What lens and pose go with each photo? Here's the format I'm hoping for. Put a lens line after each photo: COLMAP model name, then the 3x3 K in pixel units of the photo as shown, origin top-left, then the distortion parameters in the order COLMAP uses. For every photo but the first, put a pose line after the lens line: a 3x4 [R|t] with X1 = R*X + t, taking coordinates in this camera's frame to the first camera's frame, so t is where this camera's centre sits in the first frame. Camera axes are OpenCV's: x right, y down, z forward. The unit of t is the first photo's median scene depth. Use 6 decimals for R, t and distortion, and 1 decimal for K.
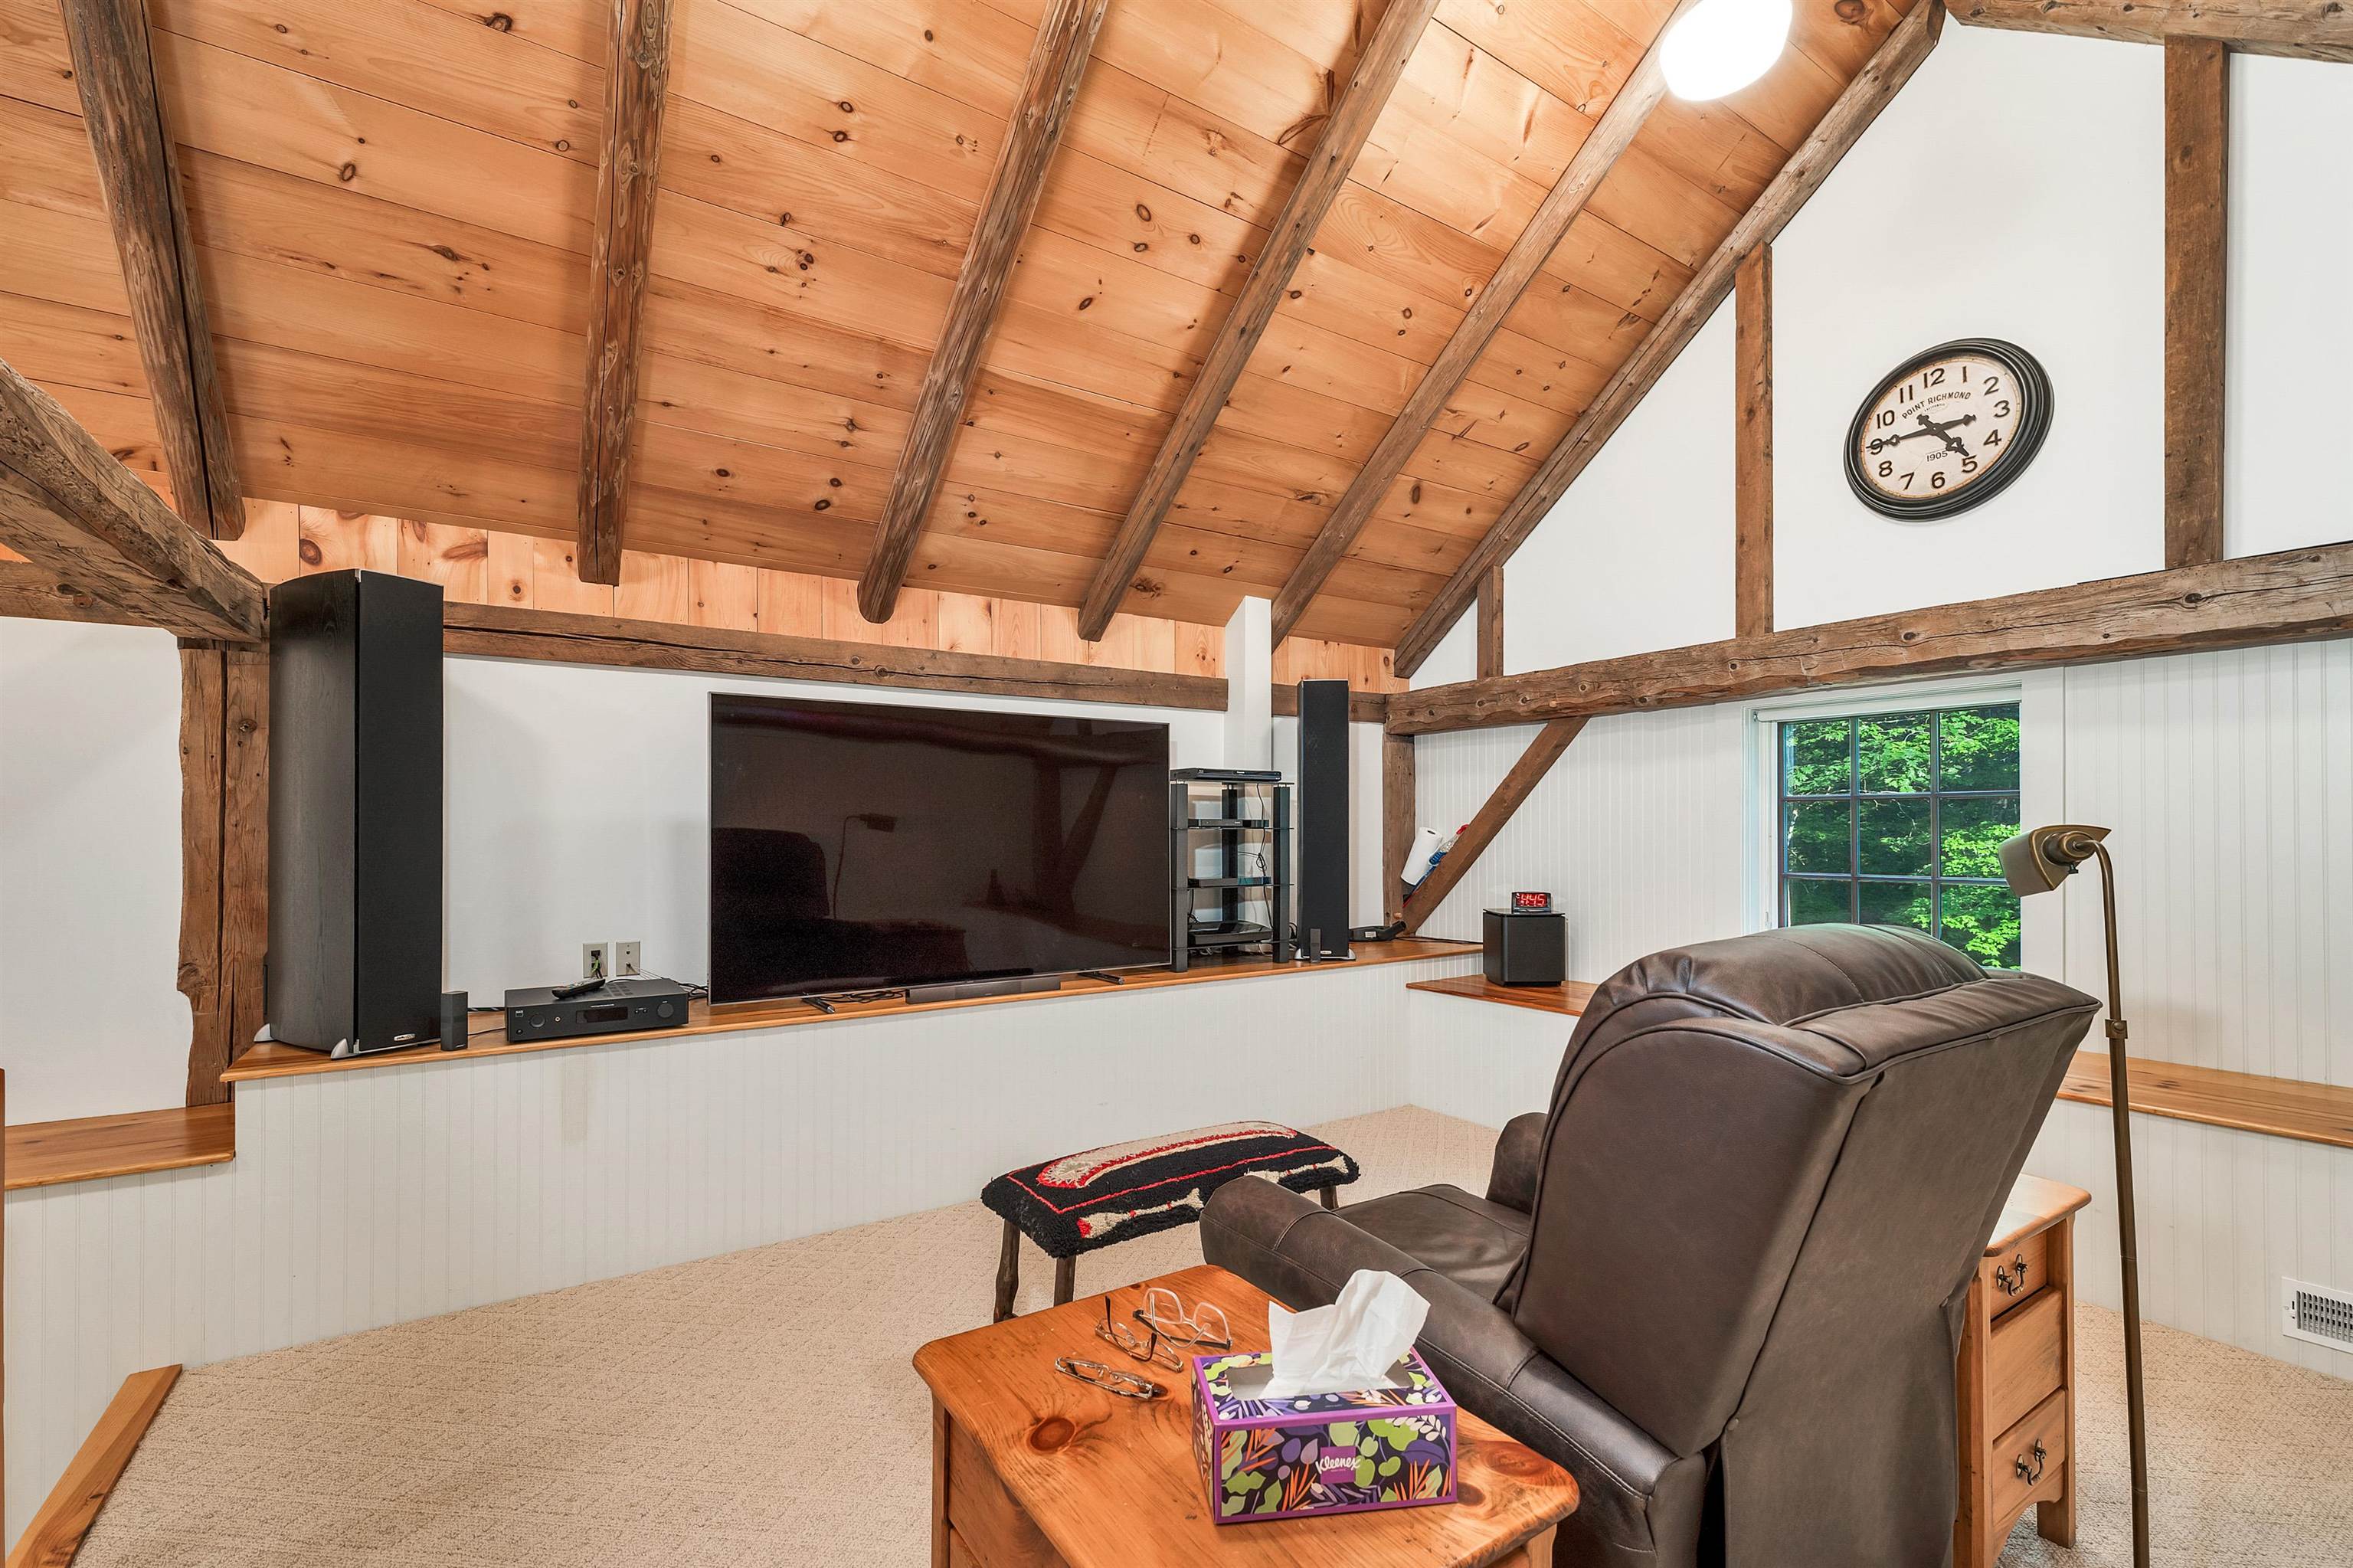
lens RADIAL K [[1022.6, 0, 1189.3], [0, 1022.6, 818.9], [0, 0, 1]] dist [0.007262, -0.000236]
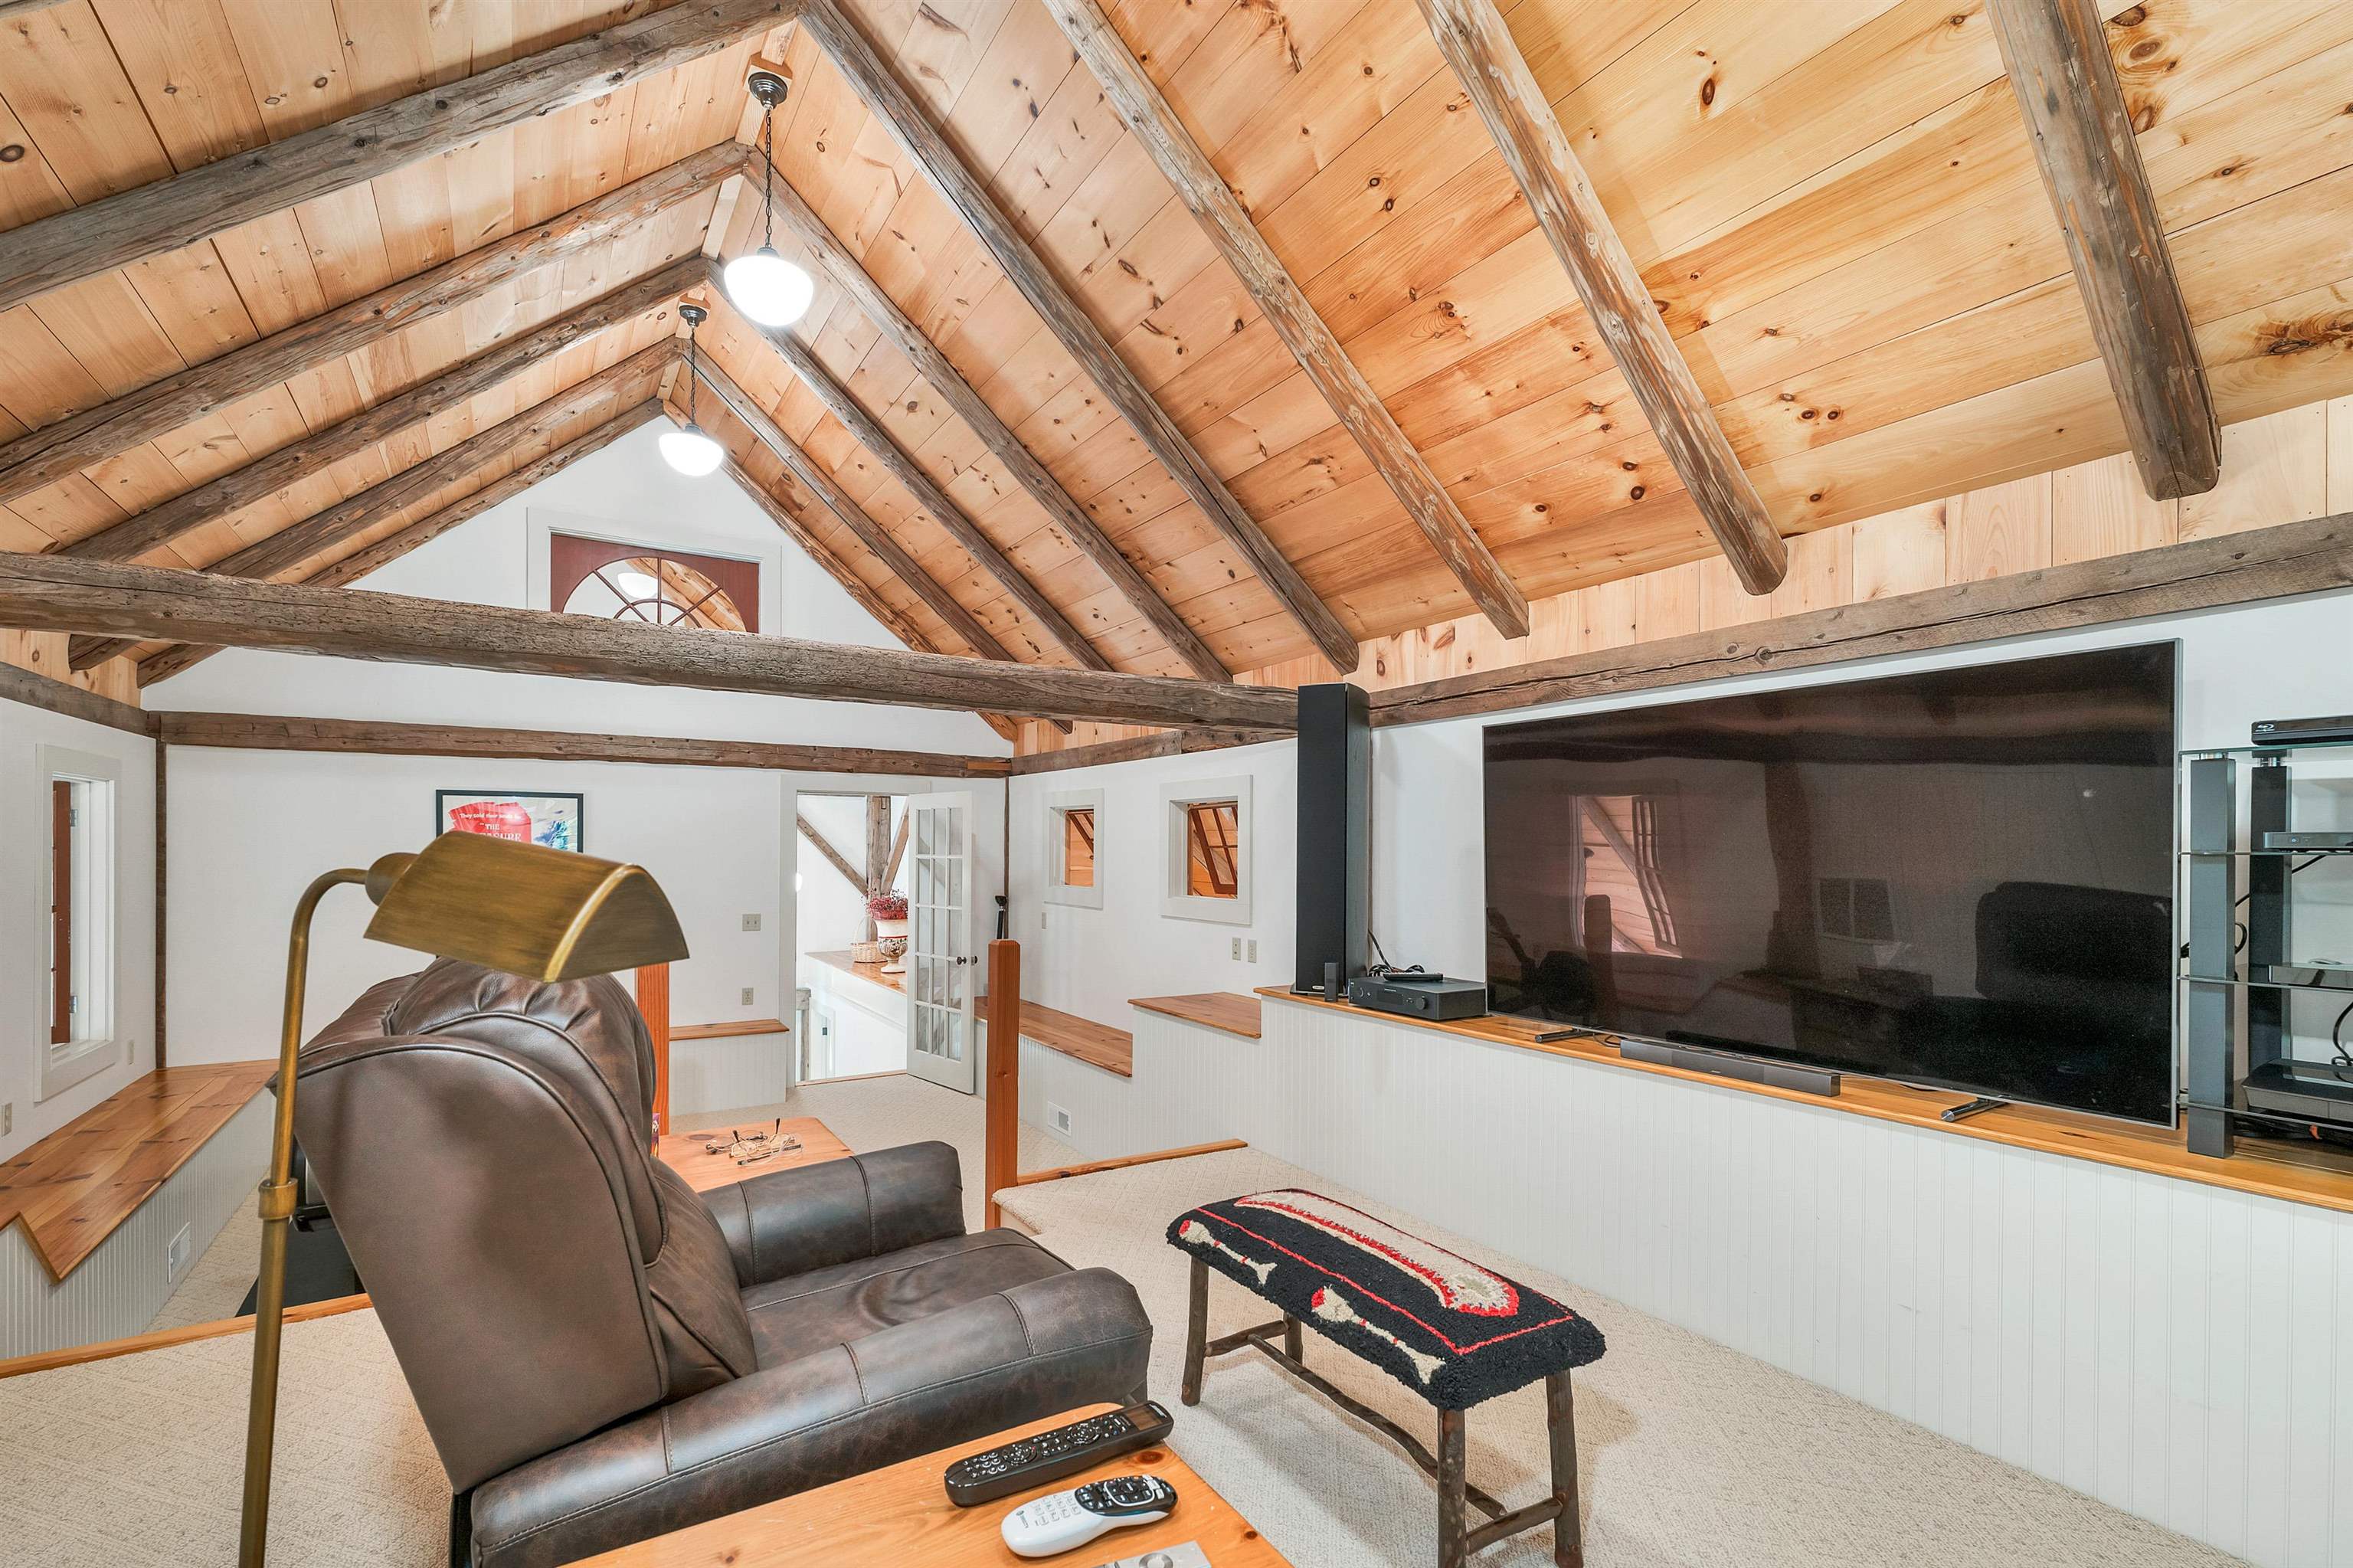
lens RADIAL K [[1022.6, 0, 1115.3], [0, 1022.6, 850.6], [0, 0, 1]] dist [0.007262, -0.000236]
pose [[-0.058140, 0.002919, -0.998304, 0.695072], [0.007372, 0.999970, 0.002495, 0.003712], [0.998281, -0.007215, -0.058159, 0.718586]]
